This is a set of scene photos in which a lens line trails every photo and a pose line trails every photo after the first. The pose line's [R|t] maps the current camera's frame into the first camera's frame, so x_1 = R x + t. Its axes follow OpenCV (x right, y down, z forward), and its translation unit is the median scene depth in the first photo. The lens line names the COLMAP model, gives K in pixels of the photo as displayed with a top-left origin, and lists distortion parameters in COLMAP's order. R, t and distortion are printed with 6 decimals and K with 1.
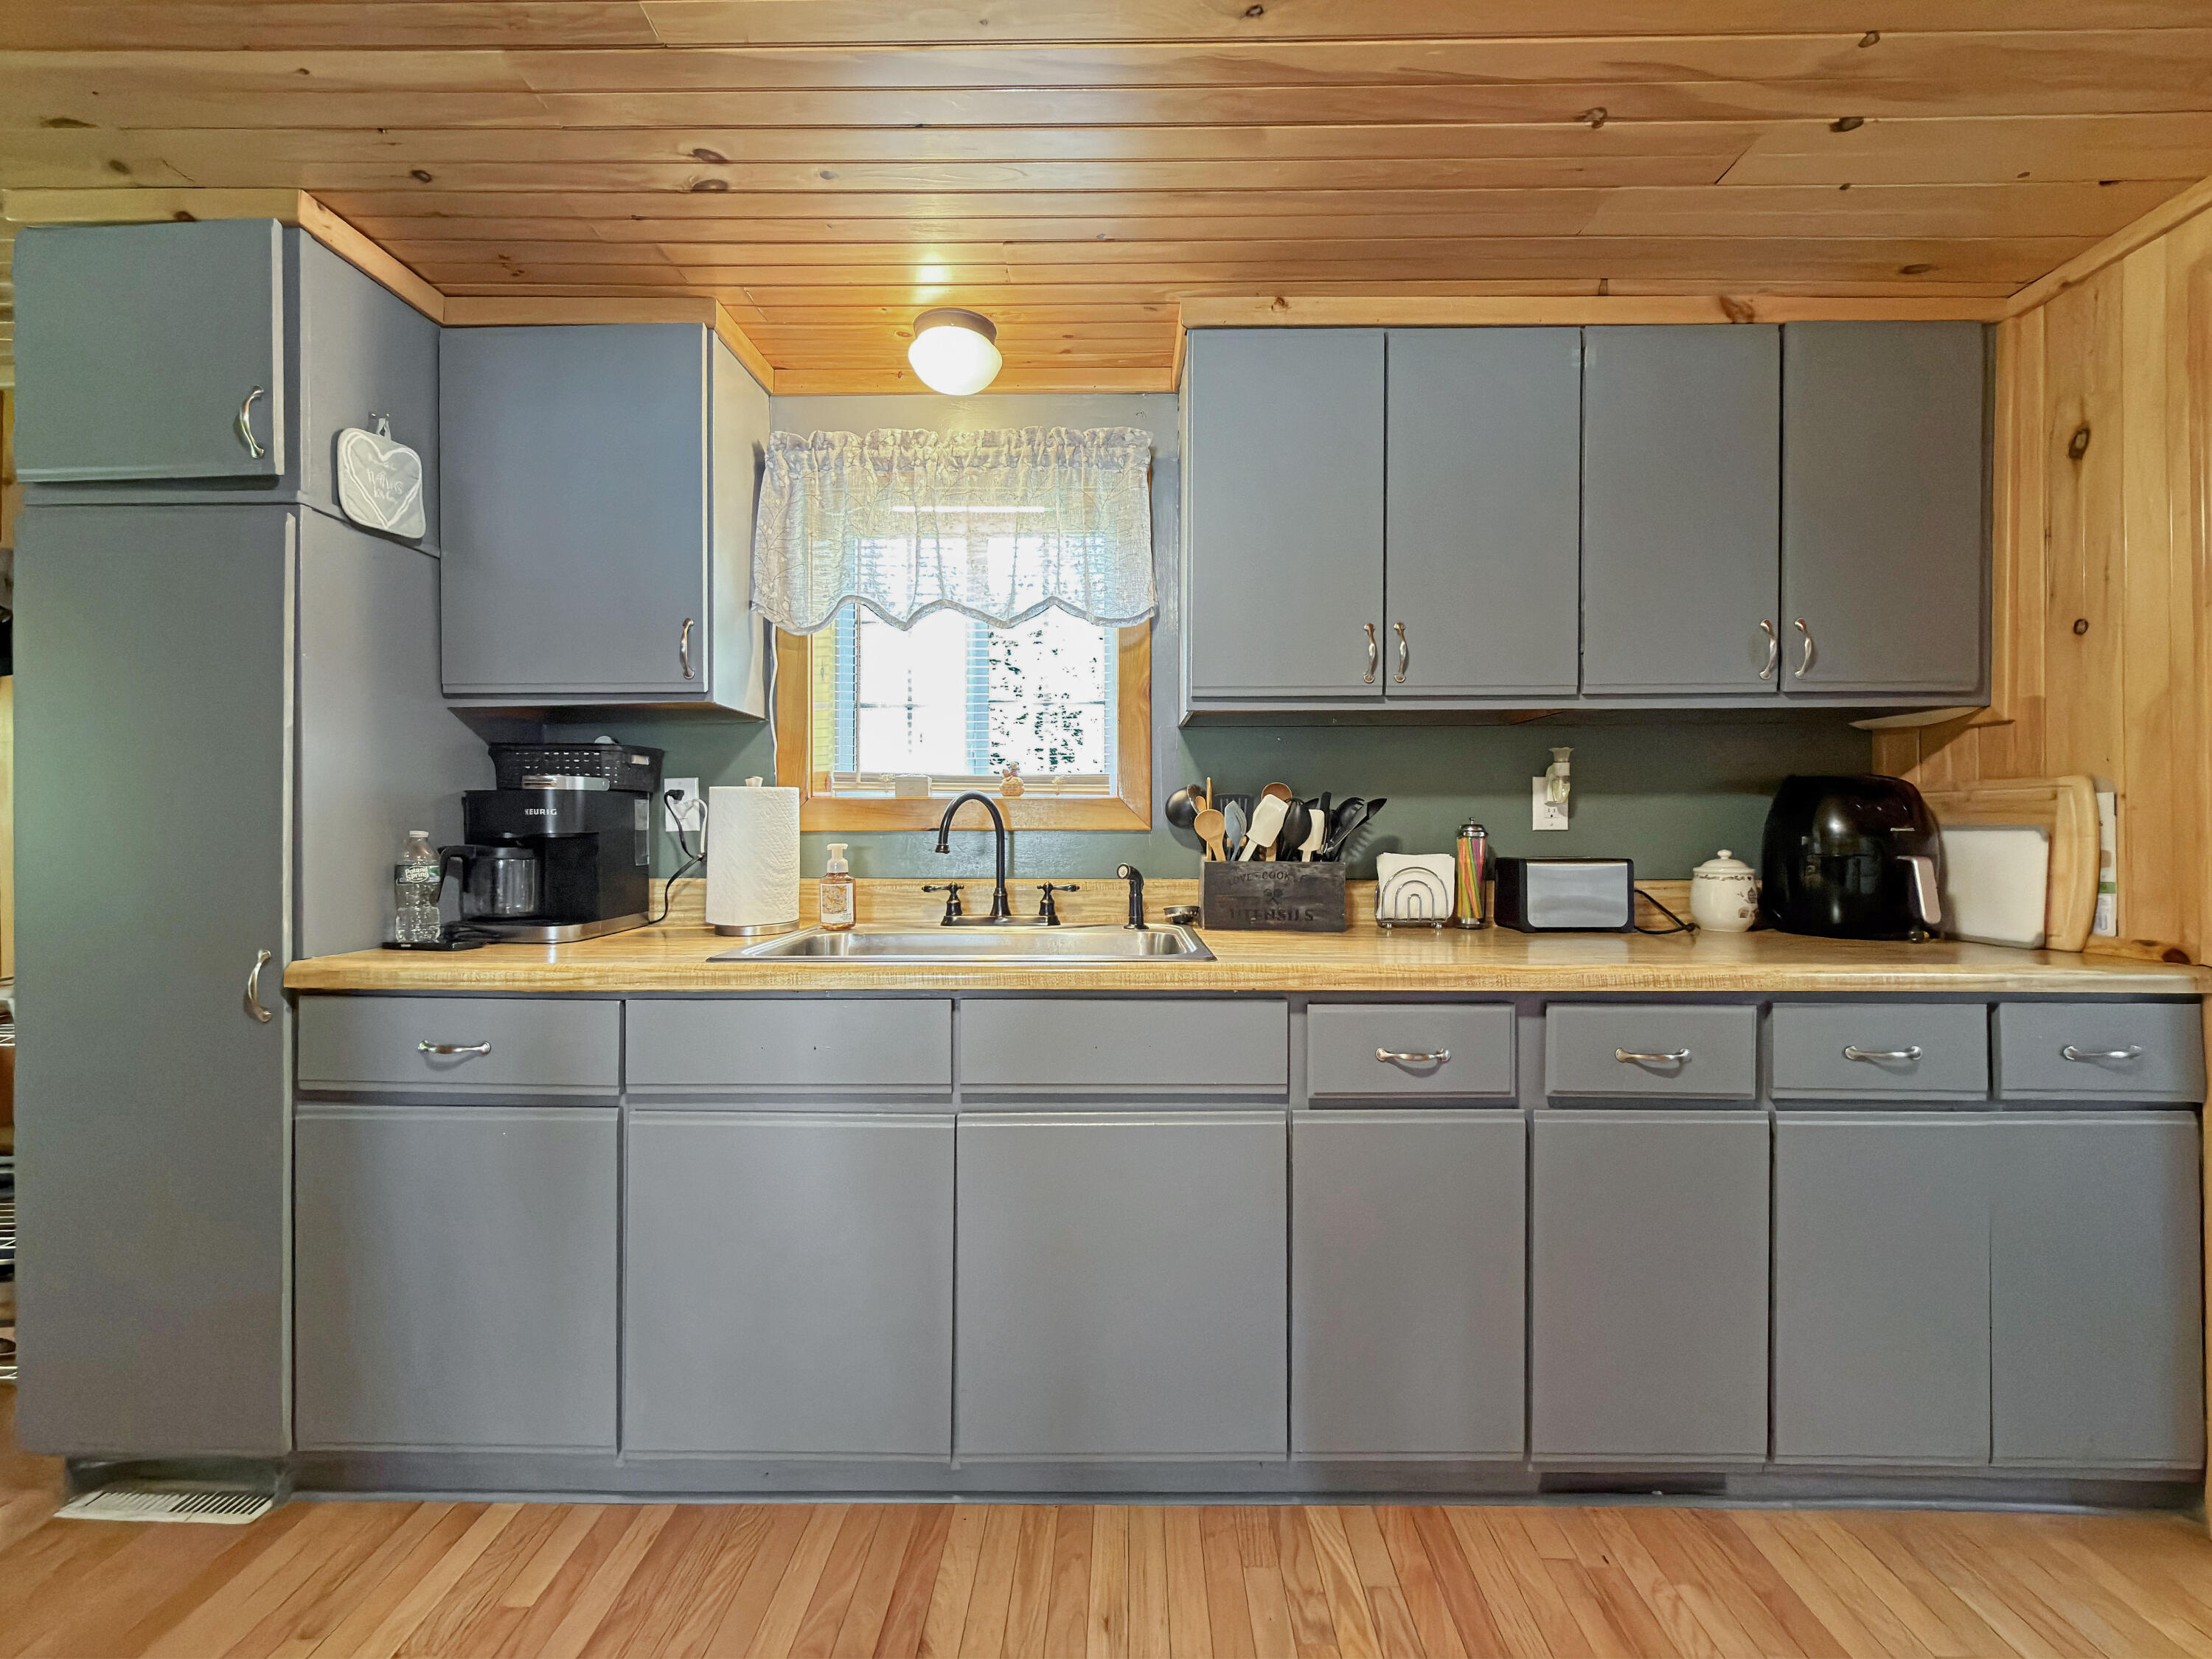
lens RADIAL K [[881.3, 0, 1109.3], [0, 881.3, 831.9], [0, 0, 1]] dist [-0.000202, -0.000186]
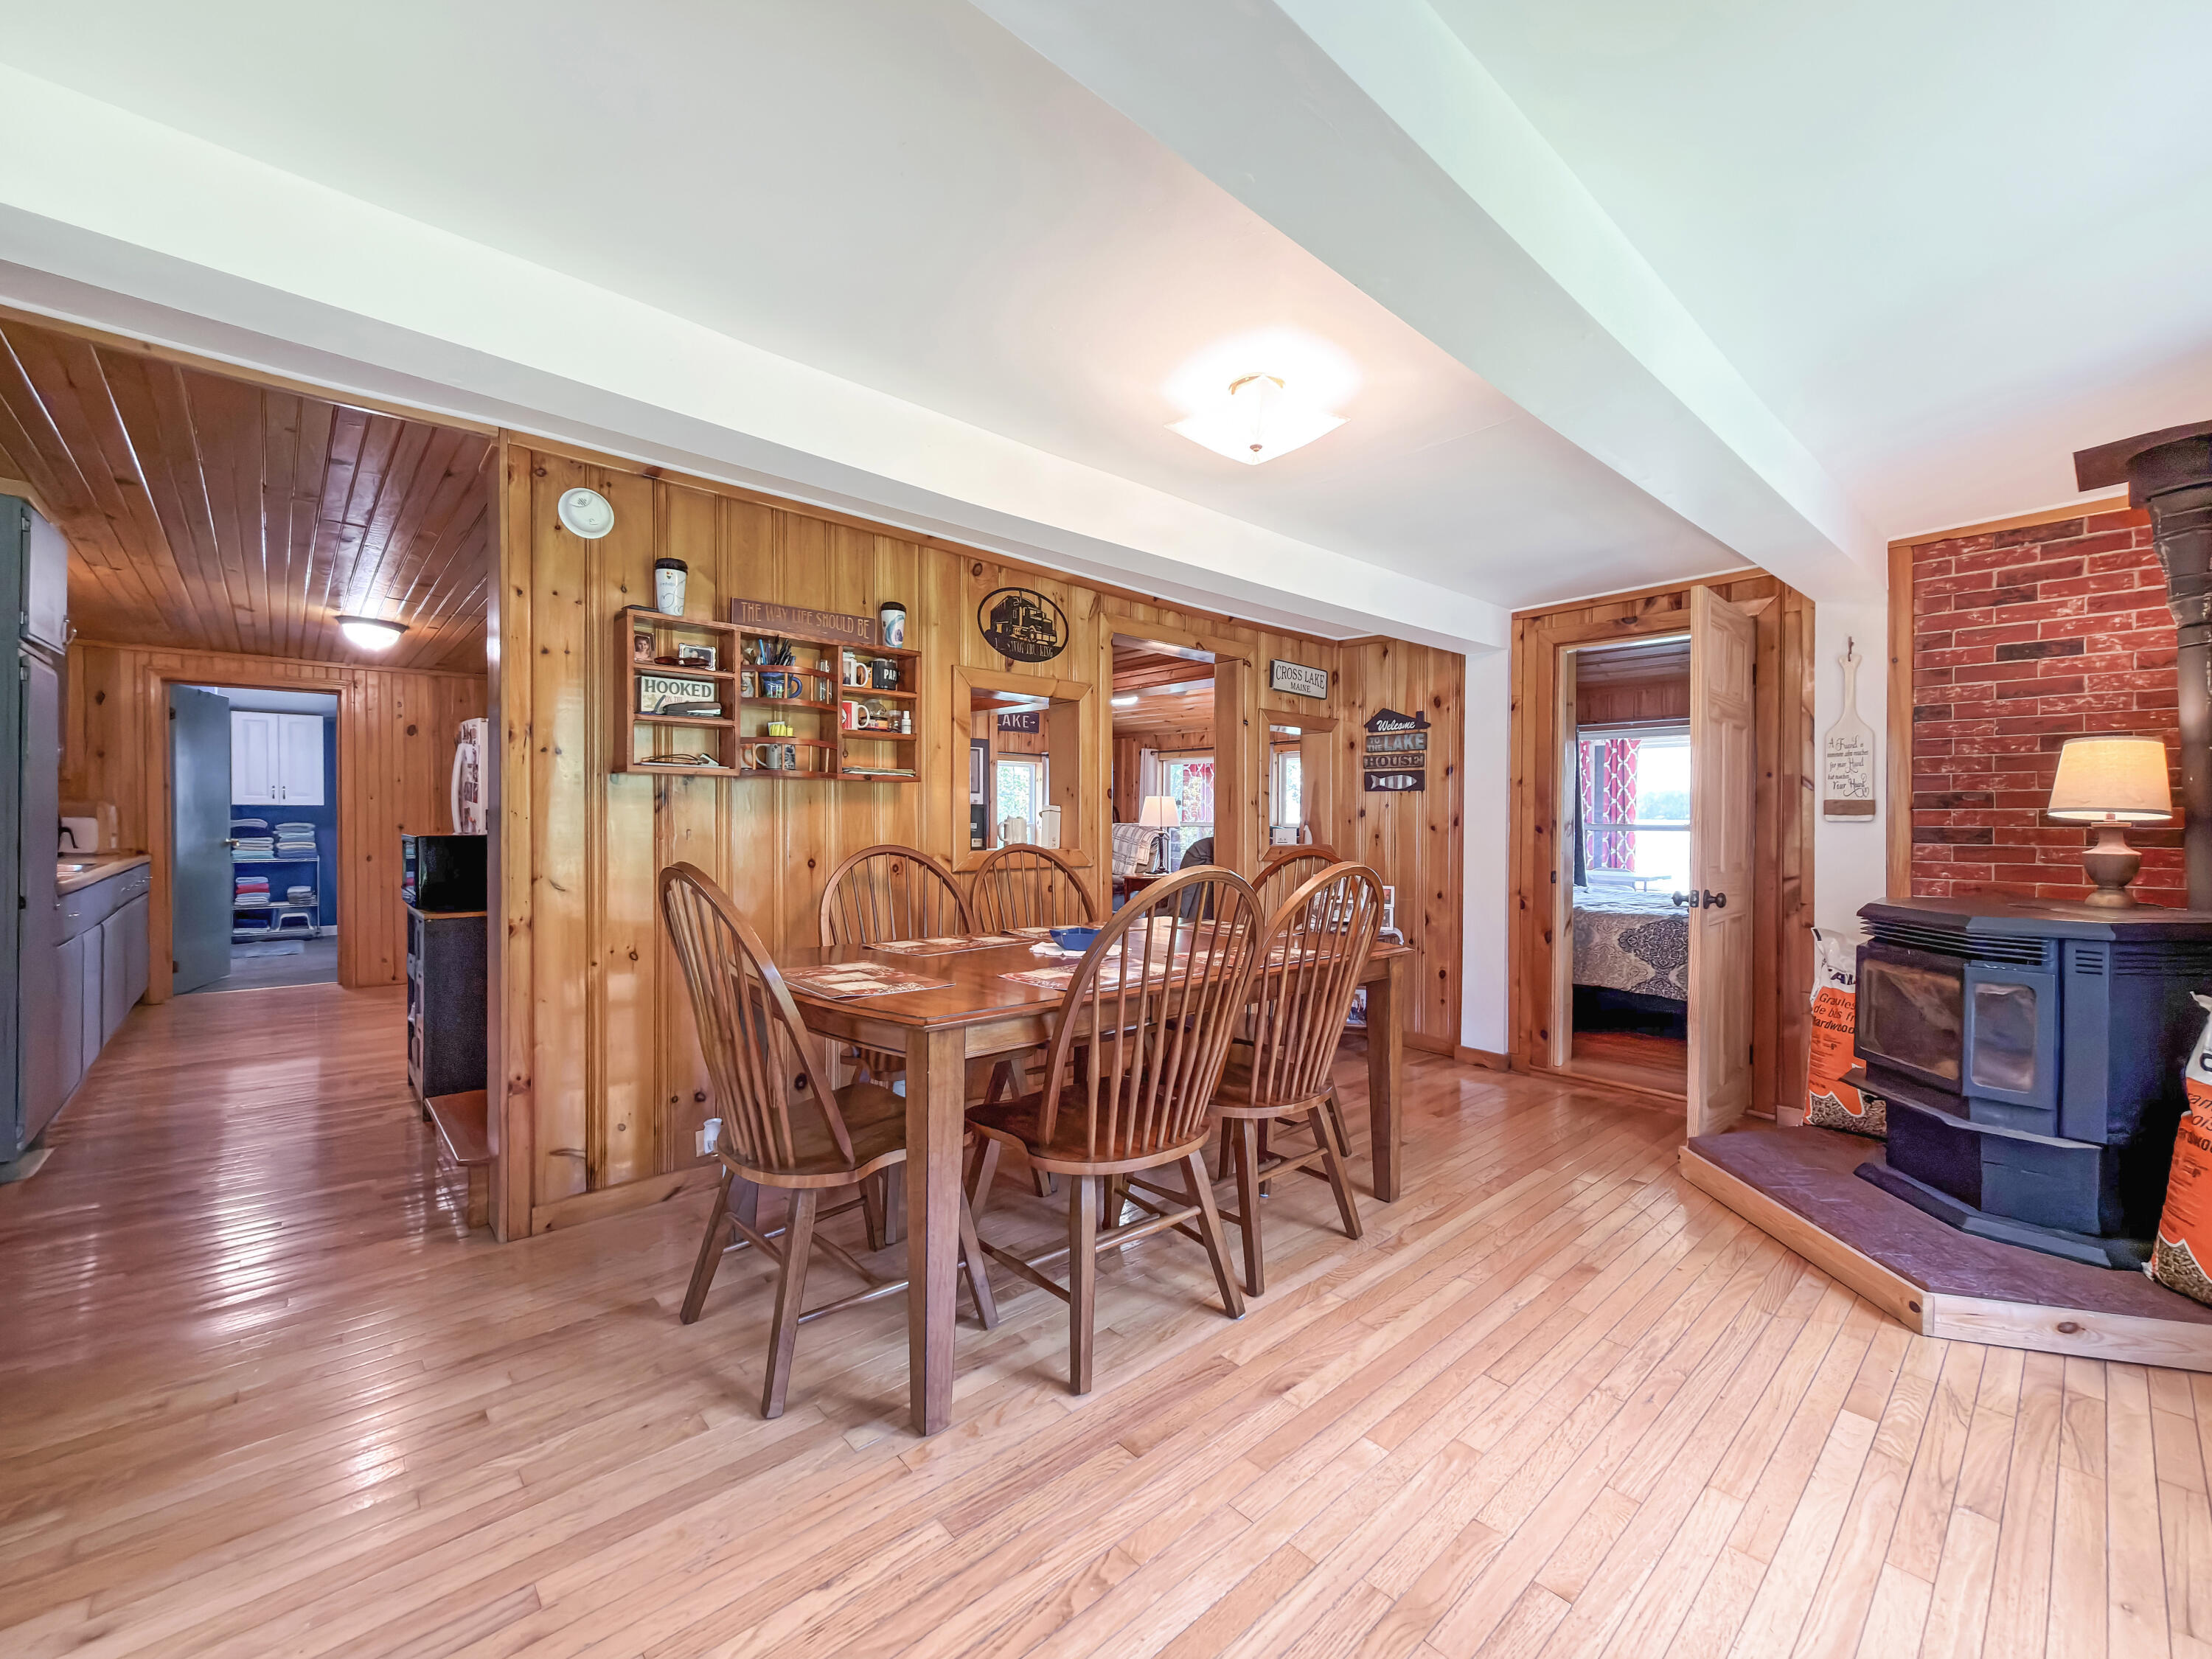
lens RADIAL K [[900.7, 0, 1116.7], [0, 900.7, 826.3], [0, 0, 1]] dist [-0.000406, -0.000228]
pose [[-0.701274, -0.010415, 0.712815, -3.759778], [-0.004302, 0.999937, 0.010377, -0.016298], [-0.712878, 0.004211, -0.701275, 0.633644]]
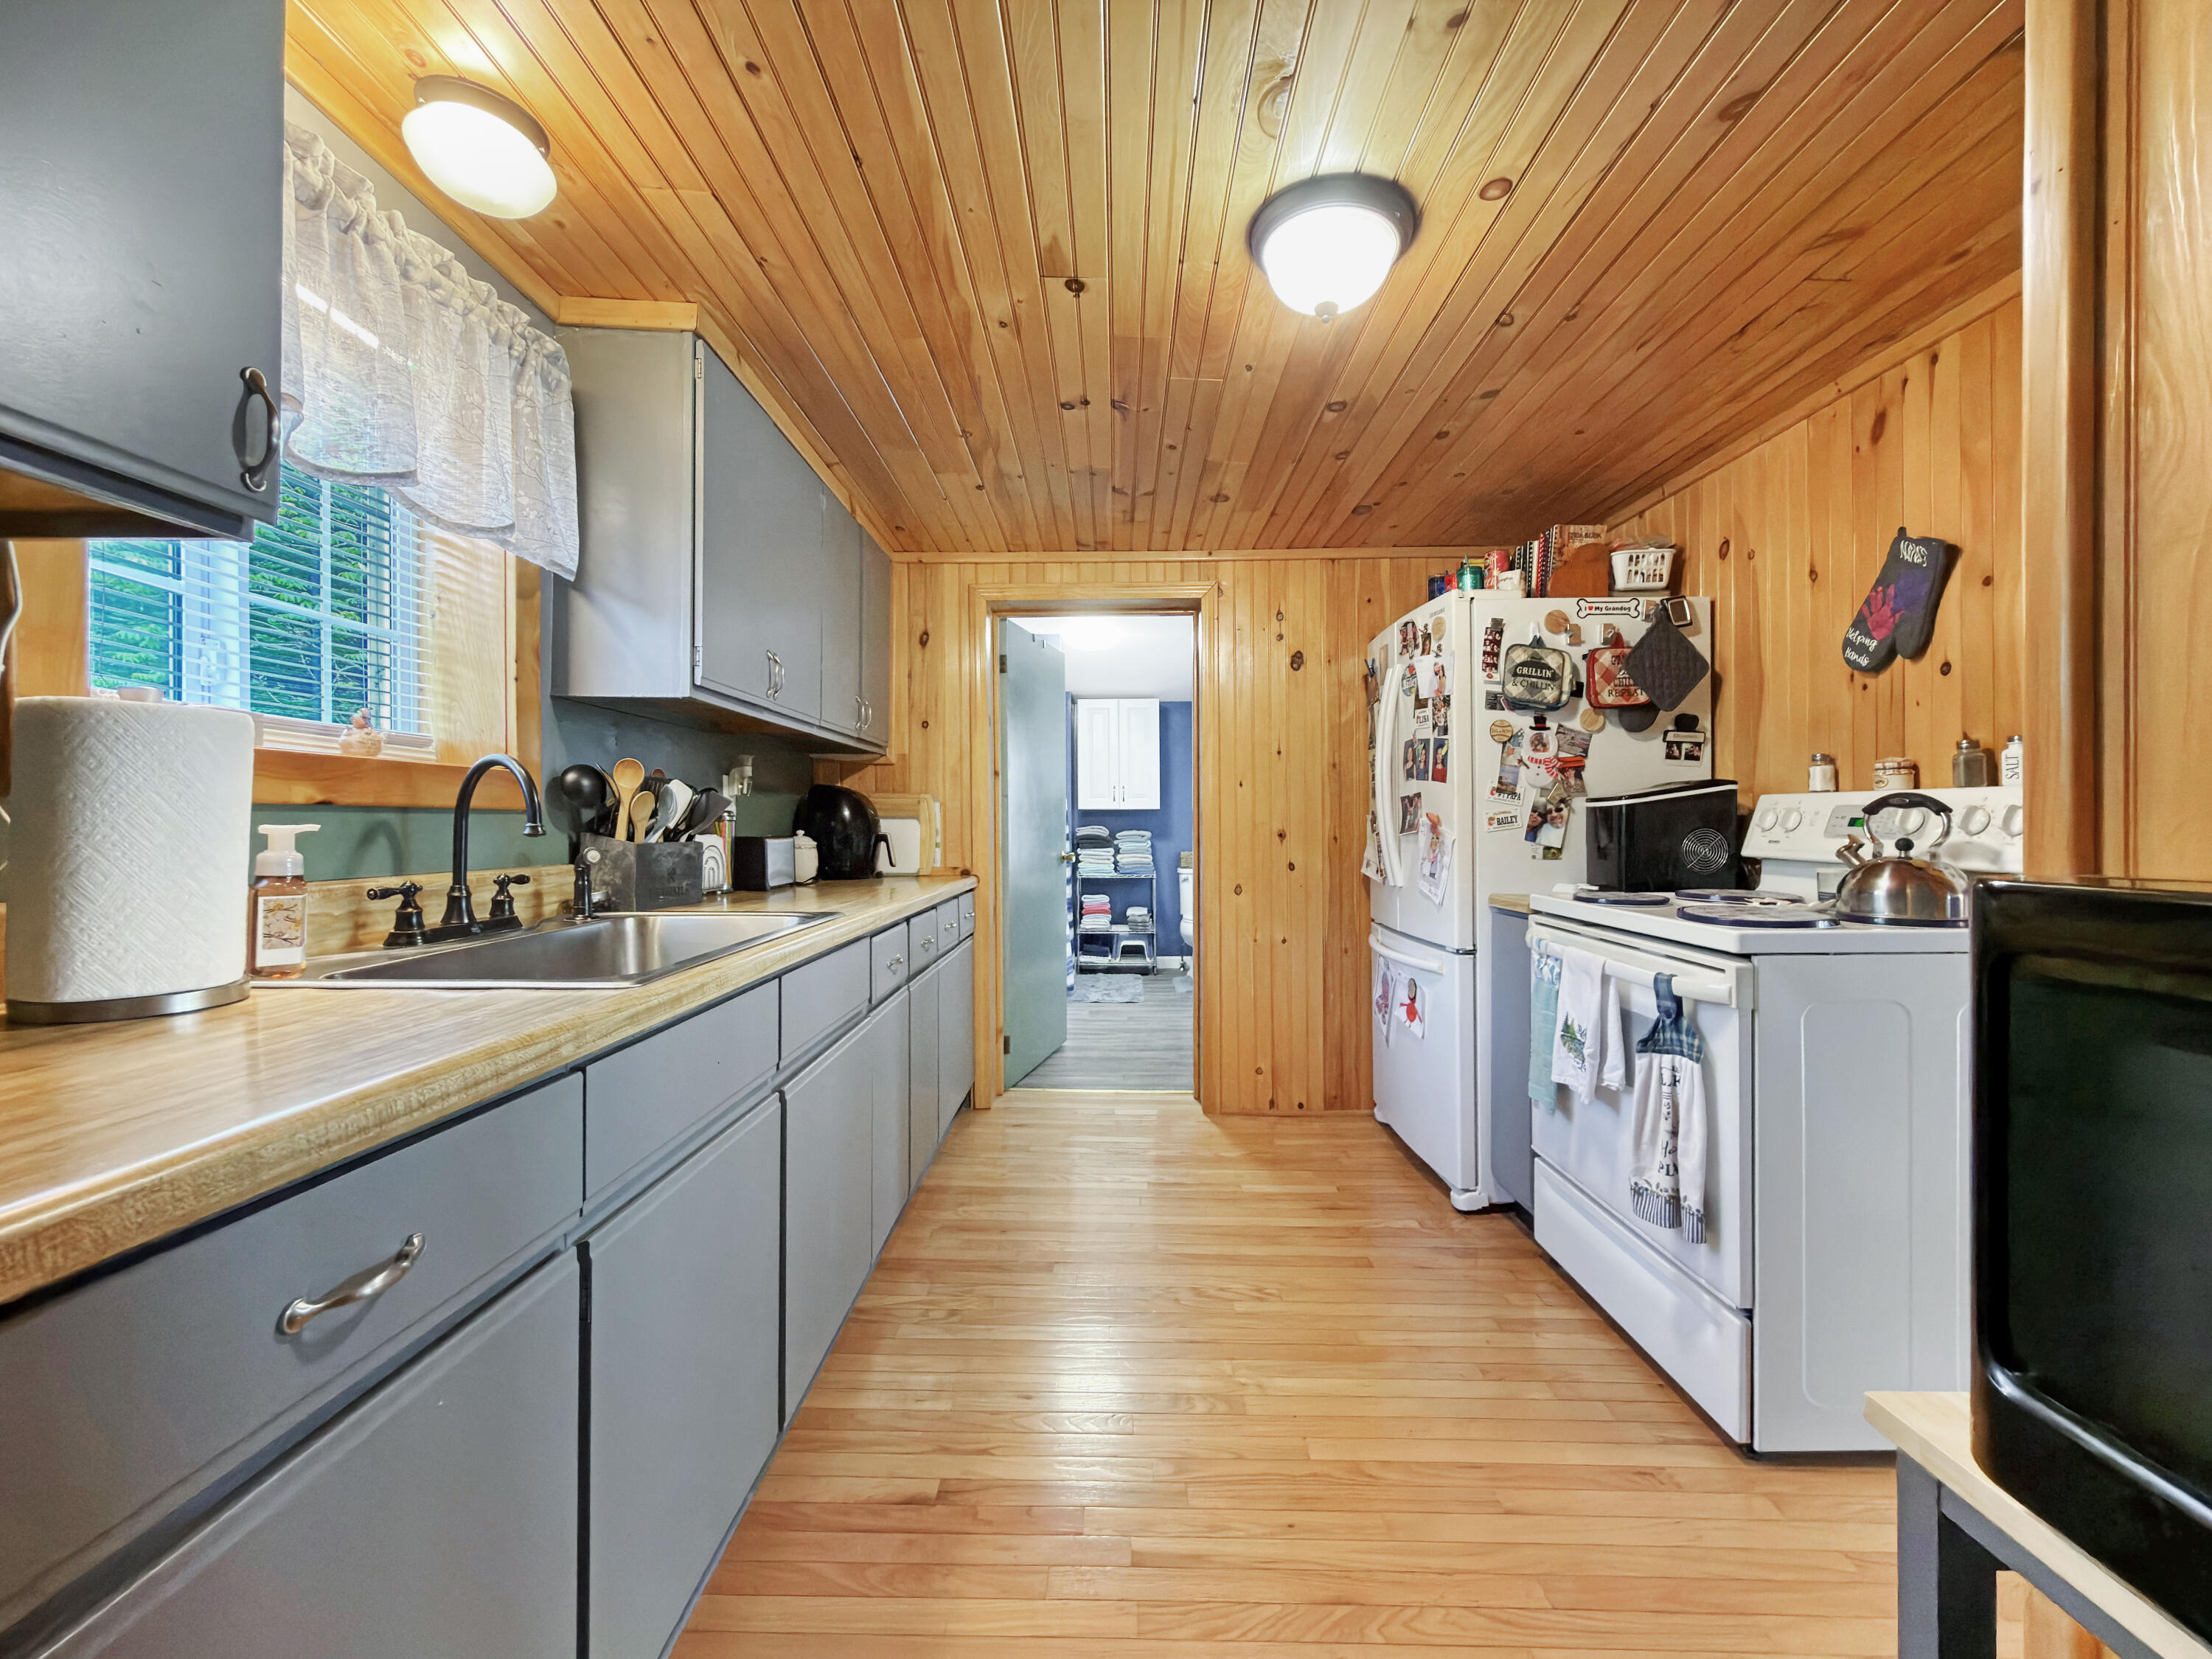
lens RADIAL K [[900.7, 0, 1116.7], [0, 900.7, 826.3], [0, 0, 1]] dist [-0.000406, -0.000228]
pose [[-0.028152, 0.000716, 0.999603, -1.073819], [0.002535, 0.999997, -0.000645, 0.019414], [-0.999600, 0.002516, -0.028154, 0.572640]]
